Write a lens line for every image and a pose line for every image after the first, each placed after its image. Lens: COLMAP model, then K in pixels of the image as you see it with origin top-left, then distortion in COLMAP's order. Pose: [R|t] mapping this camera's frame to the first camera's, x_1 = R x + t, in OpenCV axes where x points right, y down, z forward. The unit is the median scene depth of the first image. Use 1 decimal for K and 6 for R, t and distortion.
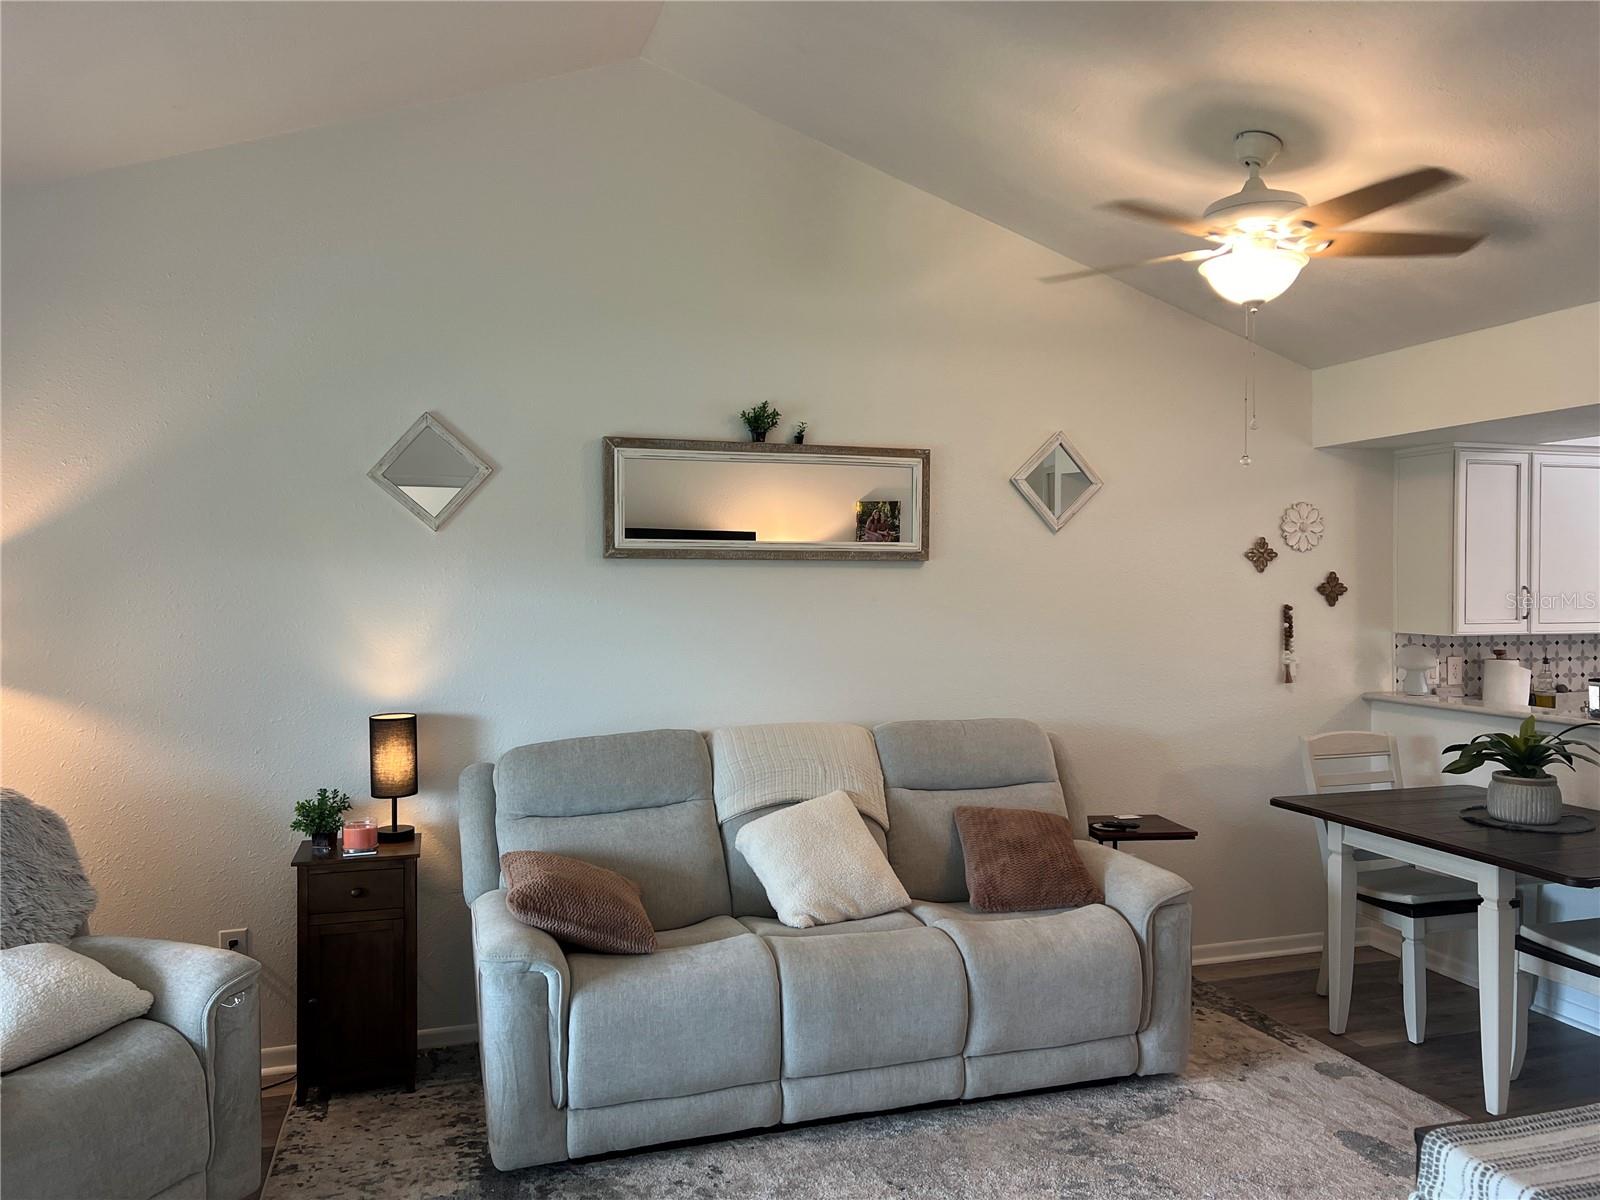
lens RADIAL K [[1193.0, 0, 800.8], [0, 1193.0, 600.8], [0, 0, 1]] dist [0.074848, -0.092008]
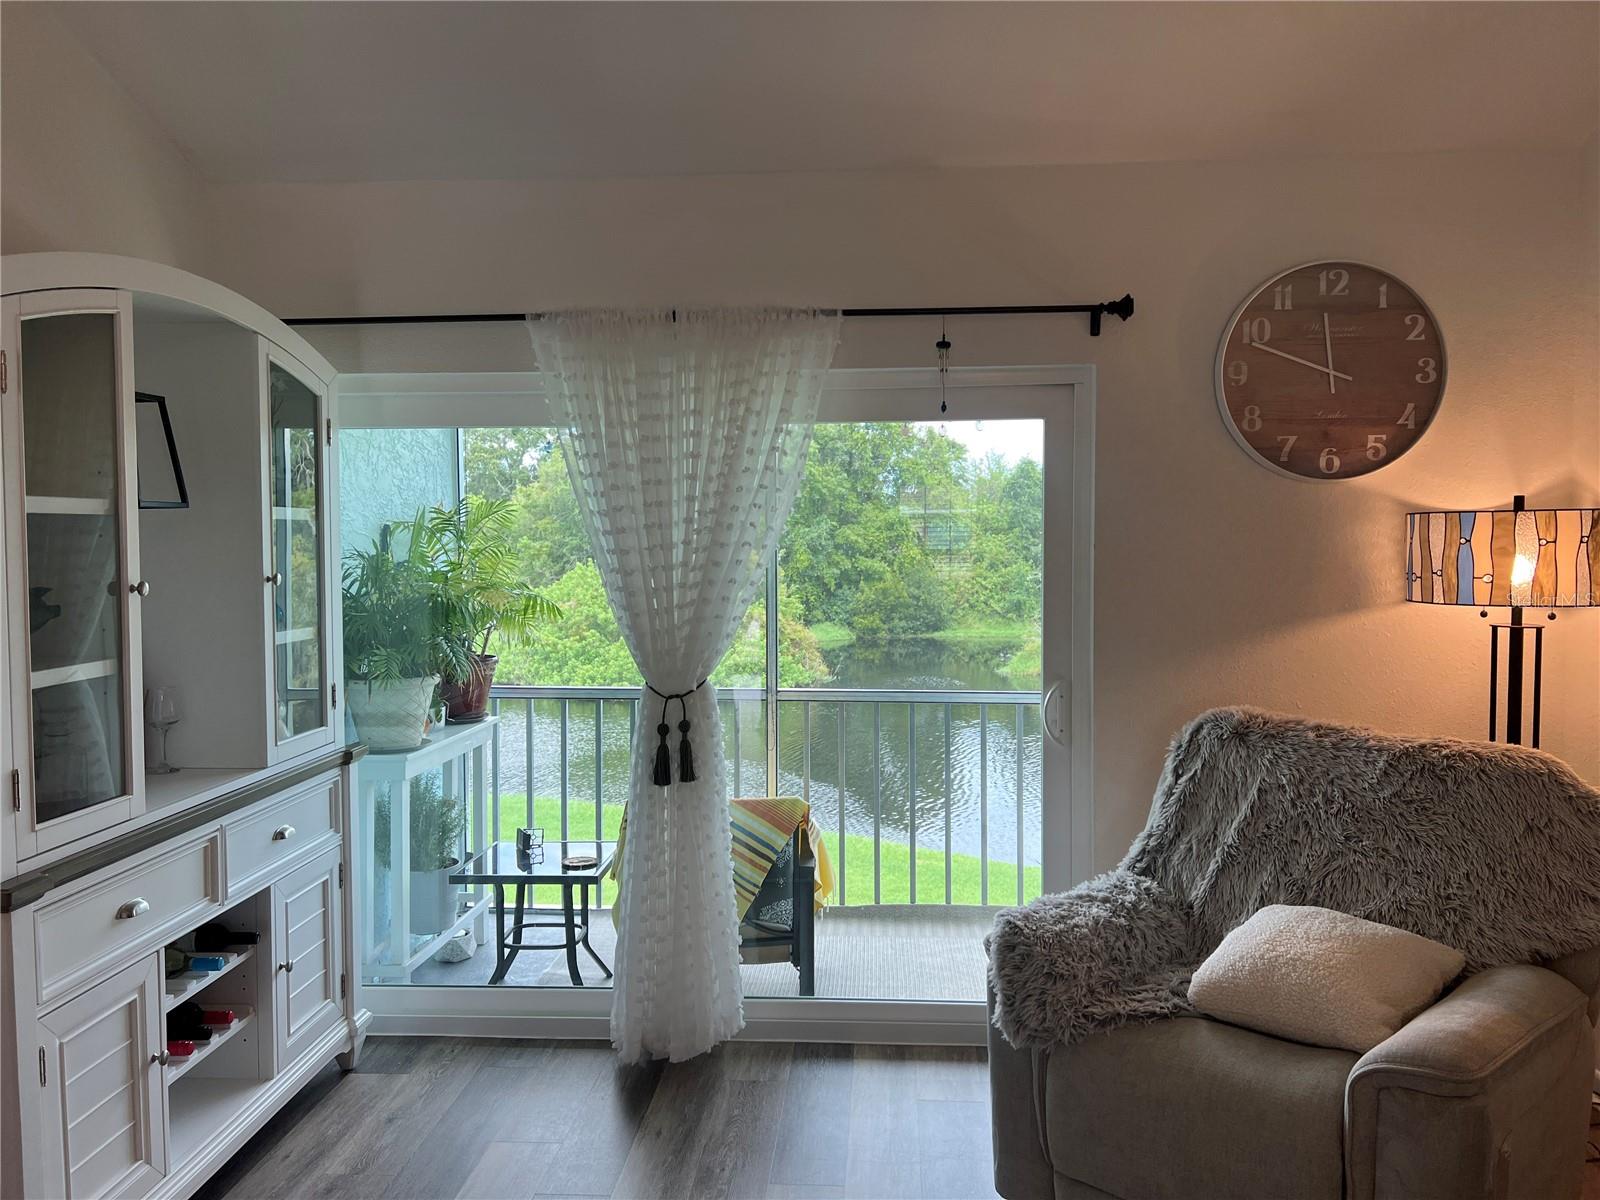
lens RADIAL K [[1193.0, 0, 805.2], [0, 1193.0, 585.6], [0, 0, 1]] dist [0.074848, -0.092008]
pose [[-0.365319, 0.043506, -0.929865, 0.210441], [-0.015520, 0.998484, 0.052814, 0.008303], [0.930753, 0.033726, -0.364090, 0.704975]]
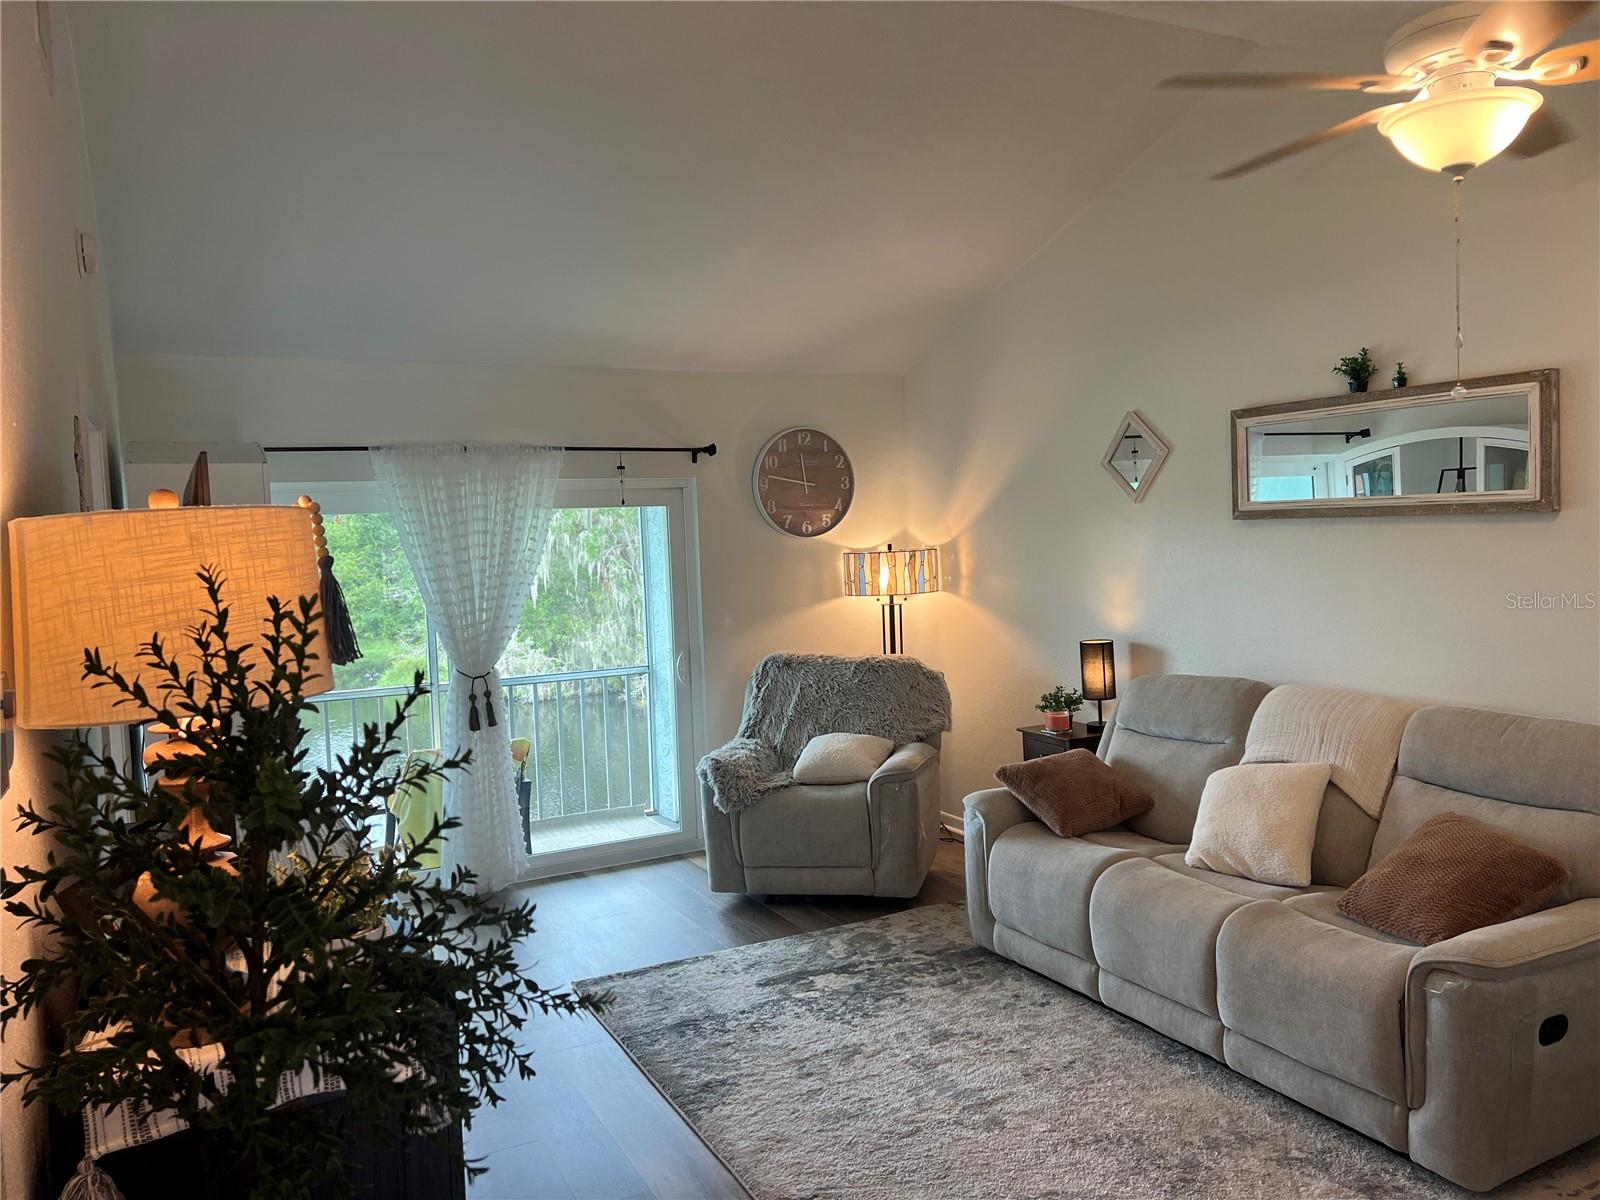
lens RADIAL K [[1193.0, 0, 797.8], [0, 1193.0, 600.7], [0, 0, 1]] dist [0.074848, -0.092008]
pose [[0.162263, 0.052173, -0.985367, 0.944091], [0.015618, 0.998340, 0.055432, -0.031046], [0.986624, -0.024384, 0.161179, 0.448354]]
